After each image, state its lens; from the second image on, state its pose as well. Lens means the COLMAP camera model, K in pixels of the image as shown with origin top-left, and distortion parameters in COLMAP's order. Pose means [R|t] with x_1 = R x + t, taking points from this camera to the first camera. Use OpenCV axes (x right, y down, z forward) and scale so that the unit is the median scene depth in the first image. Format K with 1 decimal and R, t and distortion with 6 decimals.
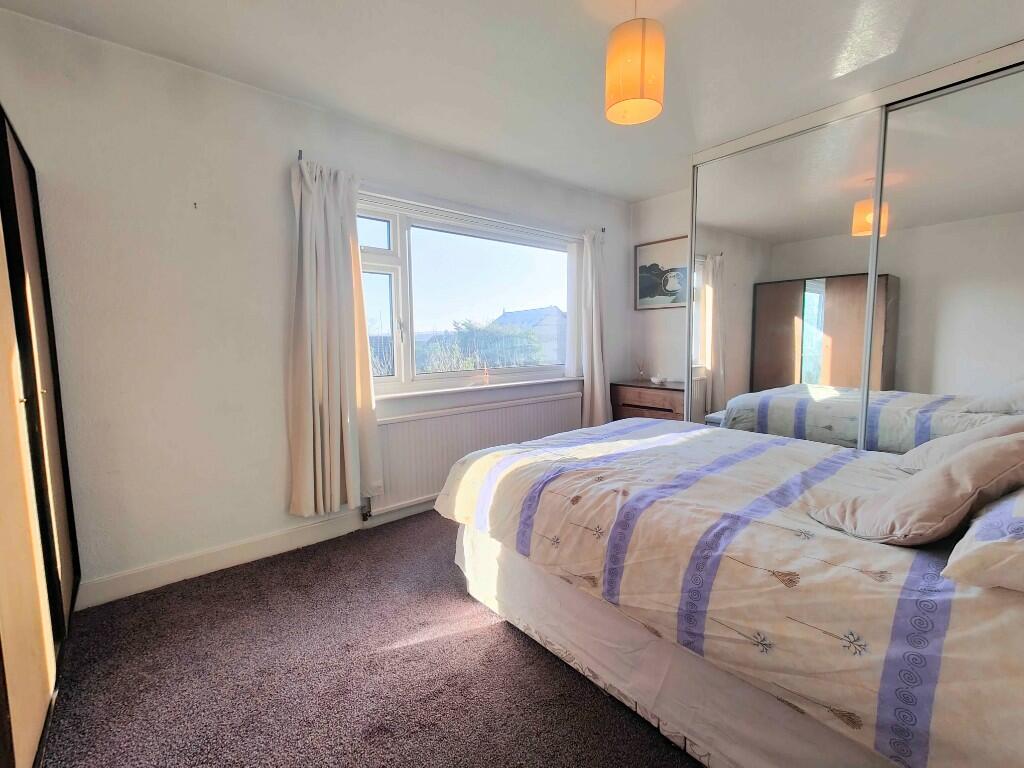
lens RADIAL K [[452.3, 0, 510.8], [0, 452.3, 379.0], [0, 0, 1]] dist [0.013400, 0.000123]
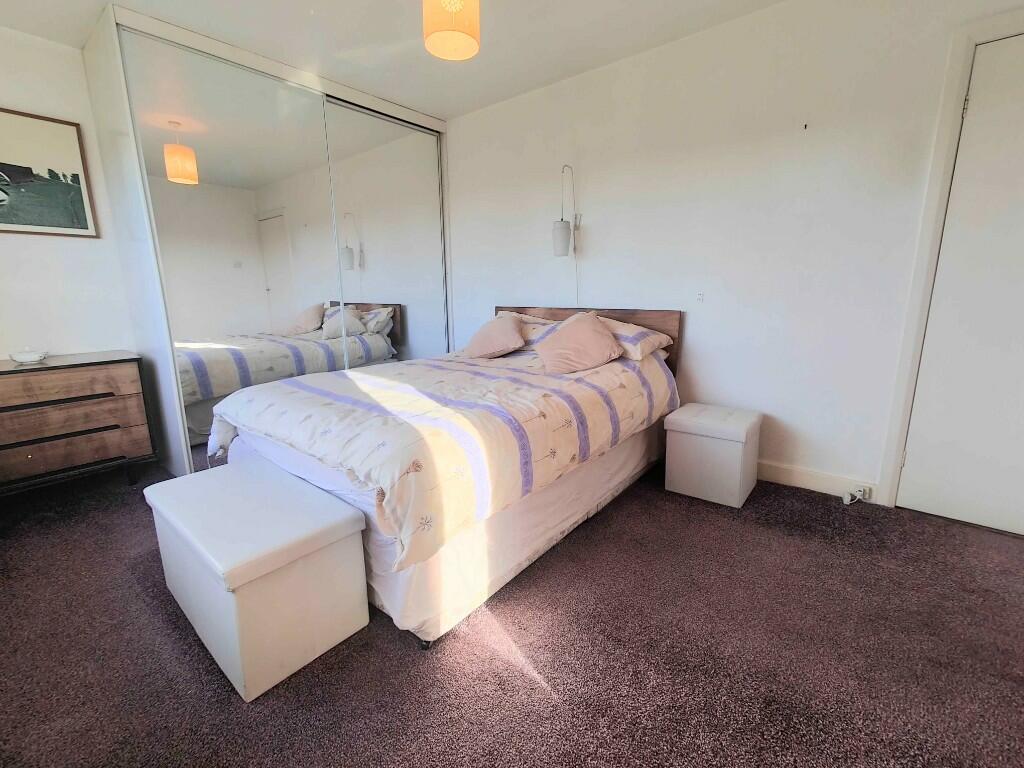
lens RADIAL K [[452.3, 0, 510.8], [0, 452.3, 379.0], [0, 0, 1]] dist [0.013400, 0.000123]
pose [[-0.171920, -0.186775, 0.967243, -0.841446], [0.104705, 0.972835, 0.206465, -0.063994], [-0.979531, 0.136771, -0.147693, 1.093163]]
